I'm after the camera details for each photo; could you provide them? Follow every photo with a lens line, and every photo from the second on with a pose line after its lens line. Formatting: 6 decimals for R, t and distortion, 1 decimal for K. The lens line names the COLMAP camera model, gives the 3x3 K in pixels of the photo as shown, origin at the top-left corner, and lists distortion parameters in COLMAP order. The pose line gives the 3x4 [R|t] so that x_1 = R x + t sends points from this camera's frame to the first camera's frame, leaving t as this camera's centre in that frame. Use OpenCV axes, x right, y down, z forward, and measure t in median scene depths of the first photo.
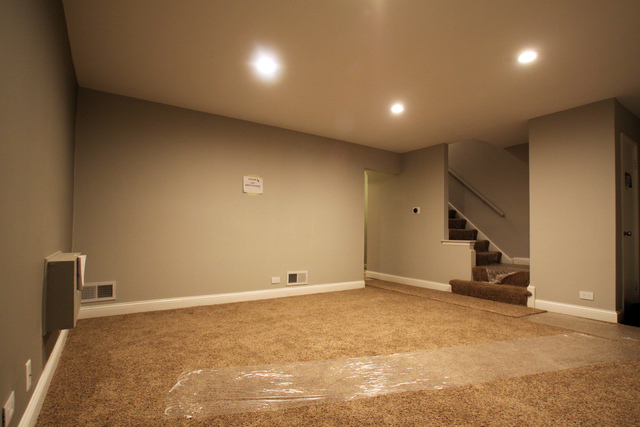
lens RADIAL K [[320.1, 0, 322.6], [0, 320.1, 225.3], [0, 0, 1]] dist [-0.084465, 0.040630]
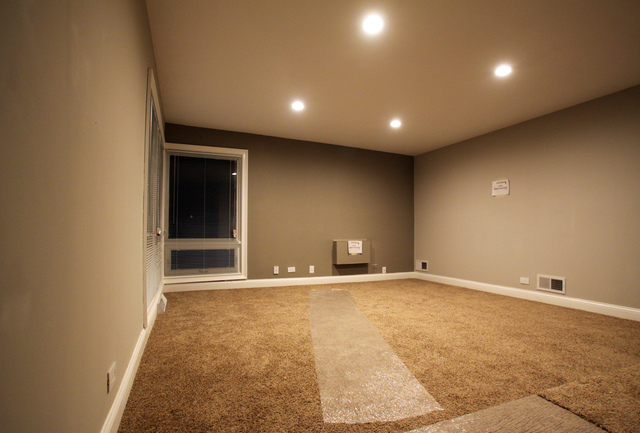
lens RADIAL K [[320.9, 0, 320.0], [0, 320.9, 216.5], [0, 0, 1]] dist [0.000130, -0.000005]
pose [[-0.184289, -0.051540, -0.981520, 0.943701], [0.024446, 0.998075, -0.056999, 0.017725], [0.982568, -0.034498, -0.182674, 0.582055]]
